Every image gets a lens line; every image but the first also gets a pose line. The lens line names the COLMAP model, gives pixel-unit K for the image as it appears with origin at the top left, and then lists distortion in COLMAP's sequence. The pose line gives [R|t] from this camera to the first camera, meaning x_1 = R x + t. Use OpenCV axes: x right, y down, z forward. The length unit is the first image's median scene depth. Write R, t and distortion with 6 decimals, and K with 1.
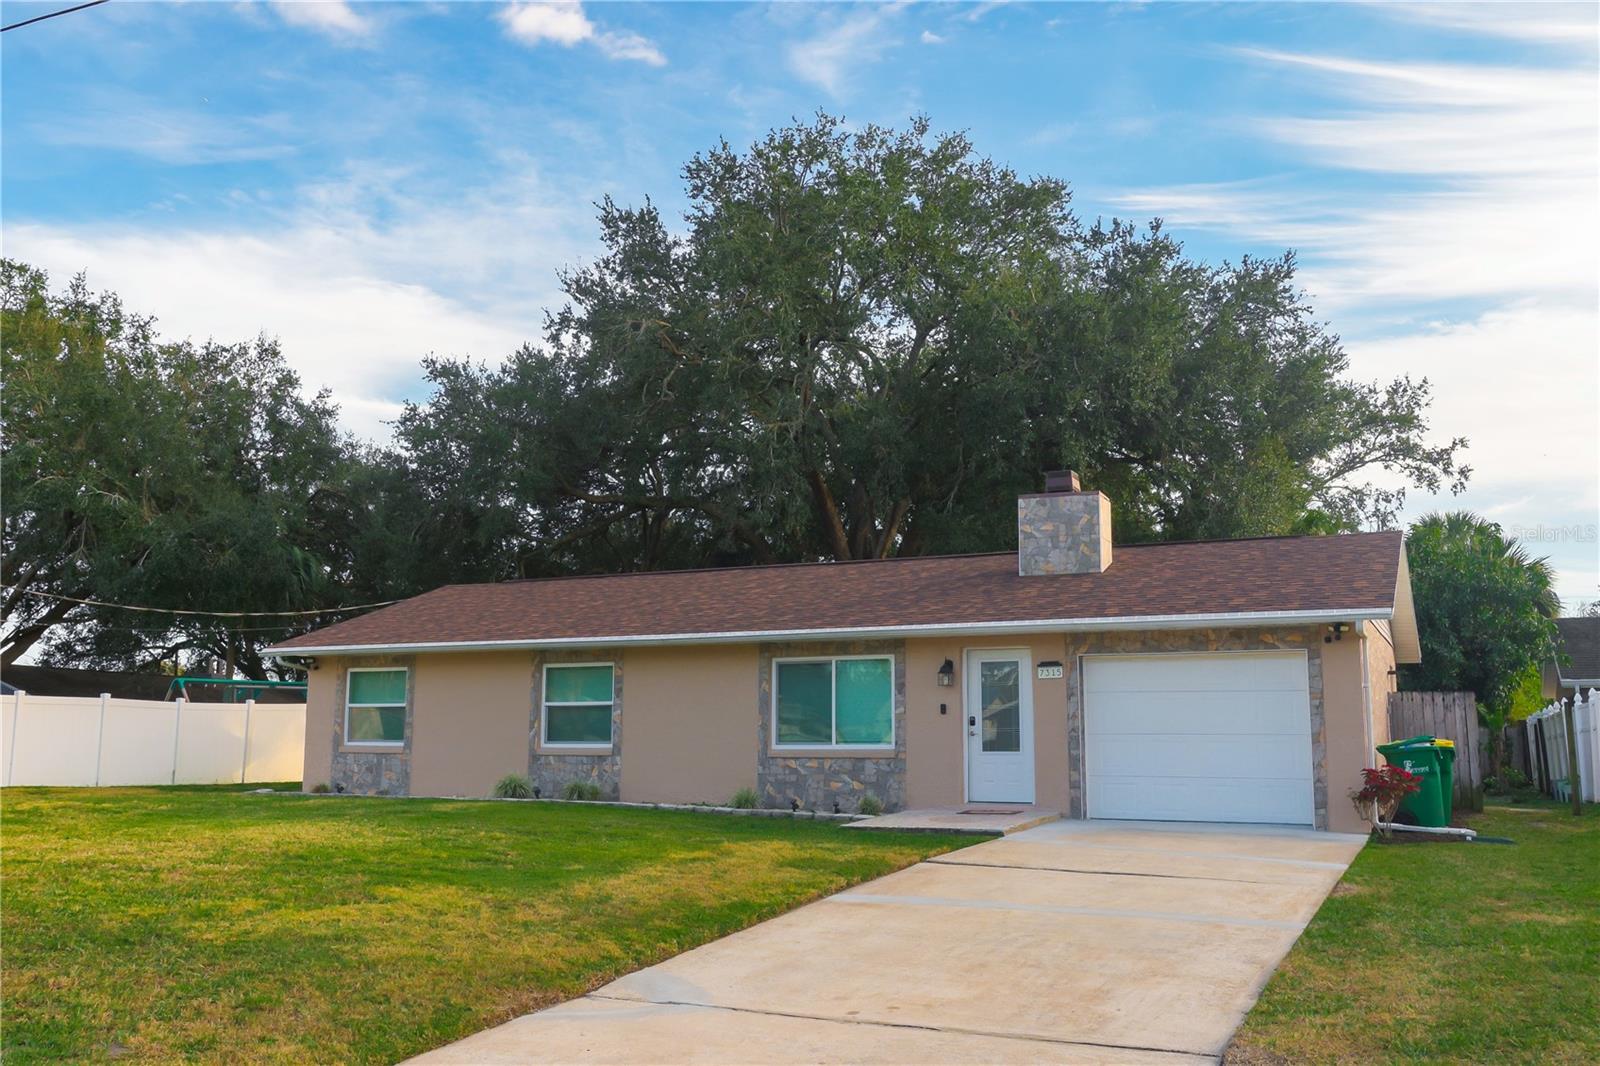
lens RADIAL K [[1361.3, 0, 811.6], [0, 1361.3, 529.2], [0, 0, 1]] dist [-0.065554, 0.081753]
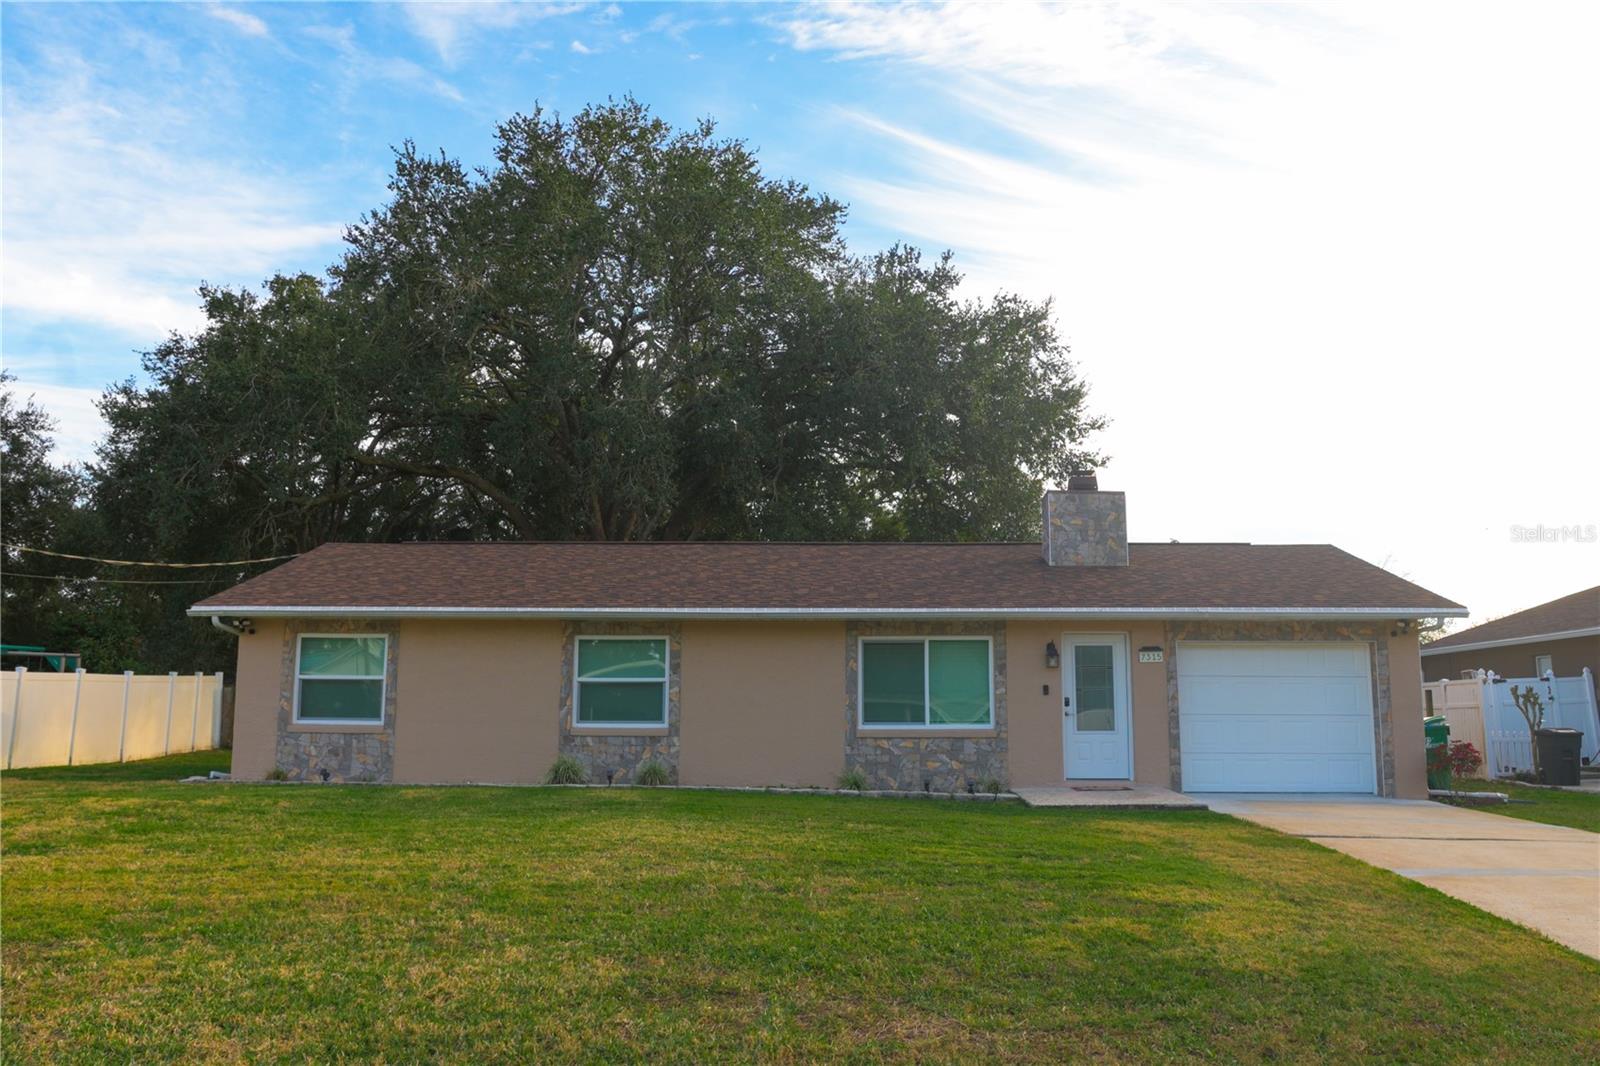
lens RADIAL K [[1285.2, 0, 800.0], [0, 1285.2, 533.0], [0, 0, 1]] dist [-0.096107, 0.100505]
pose [[0.915079, 0.061948, 0.398487, -0.410602], [-0.064614, 0.997887, -0.006750, 0.027461], [-0.398063, -0.019571, 0.917149, 0.159069]]
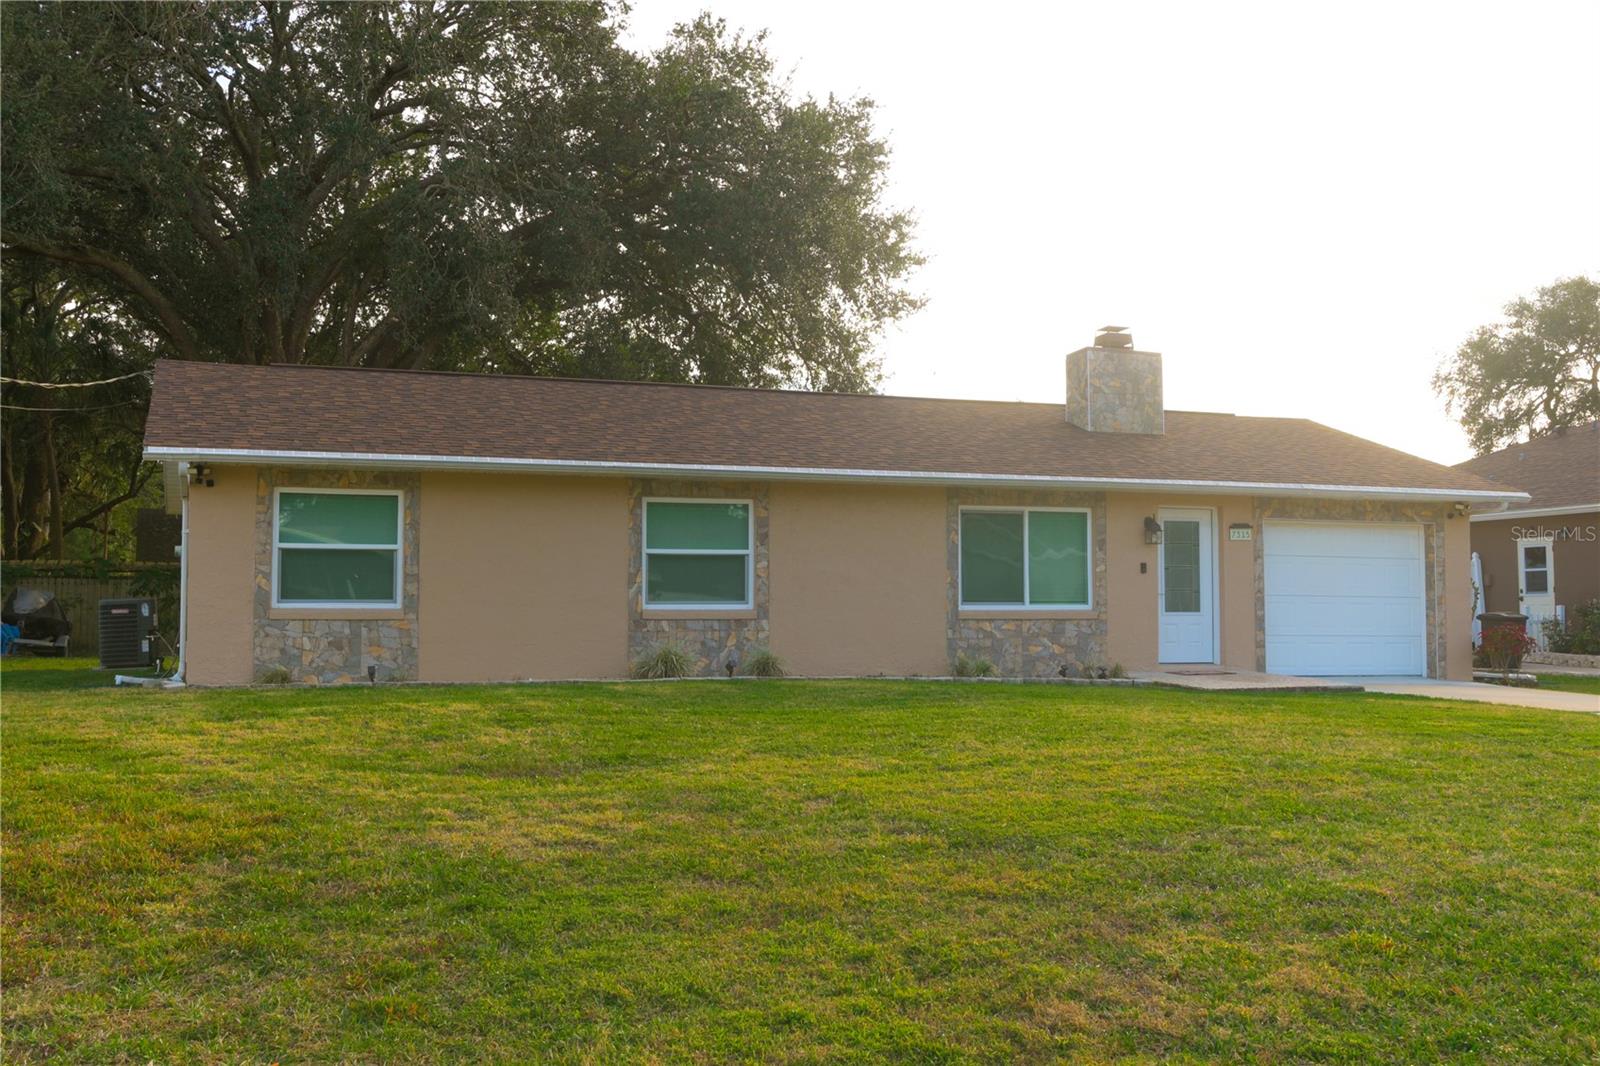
lens RADIAL K [[1618.2, 0, 800.0], [0, 1618.2, 533.0], [0, 0, 1]] dist [-0.003367, 0.006857]
pose [[0.702442, 0.034095, 0.710924, -0.770653], [-0.109428, 0.992149, 0.060540, 0.056960], [-0.703279, -0.120321, 0.700658, 0.327096]]
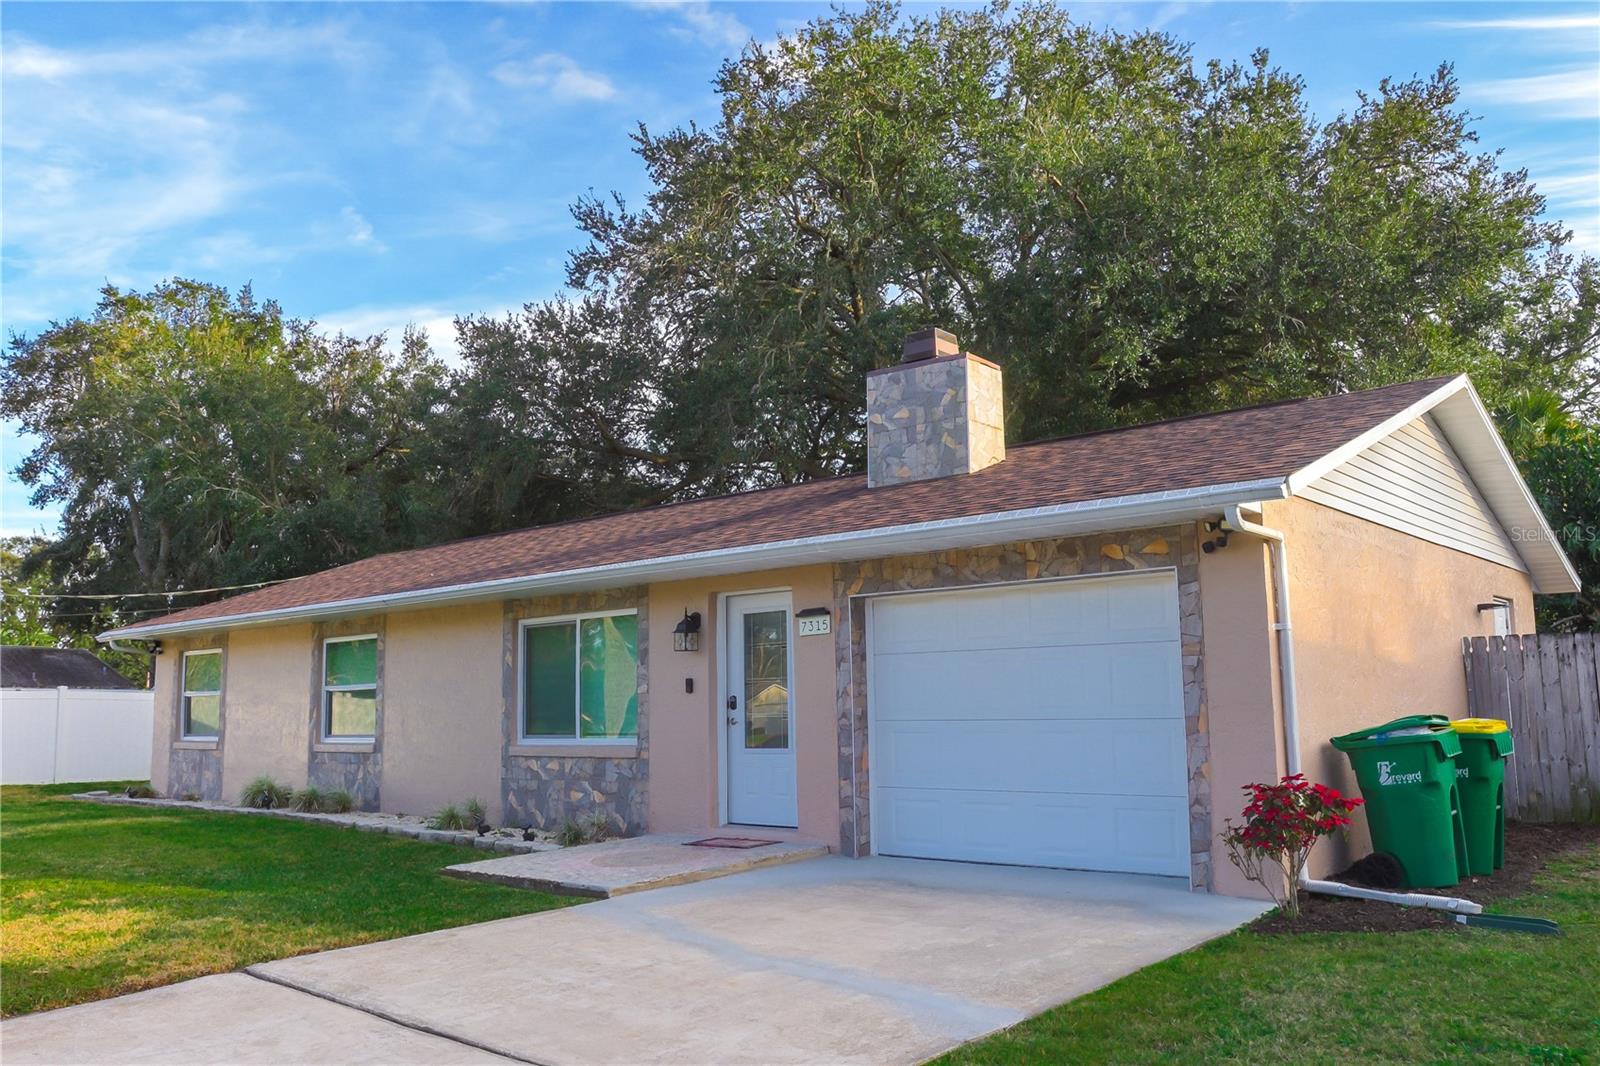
lens RADIAL K [[1275.4, 0, 798.8], [0, 1275.4, 542.1], [0, 0, 1]] dist [-0.094842, 0.086874]
pose [[0.964307, -0.054613, -0.259094, 0.275757], [0.060980, 0.998001, 0.016596, 0.047295], [0.257670, -0.031803, 0.965710, 0.355505]]
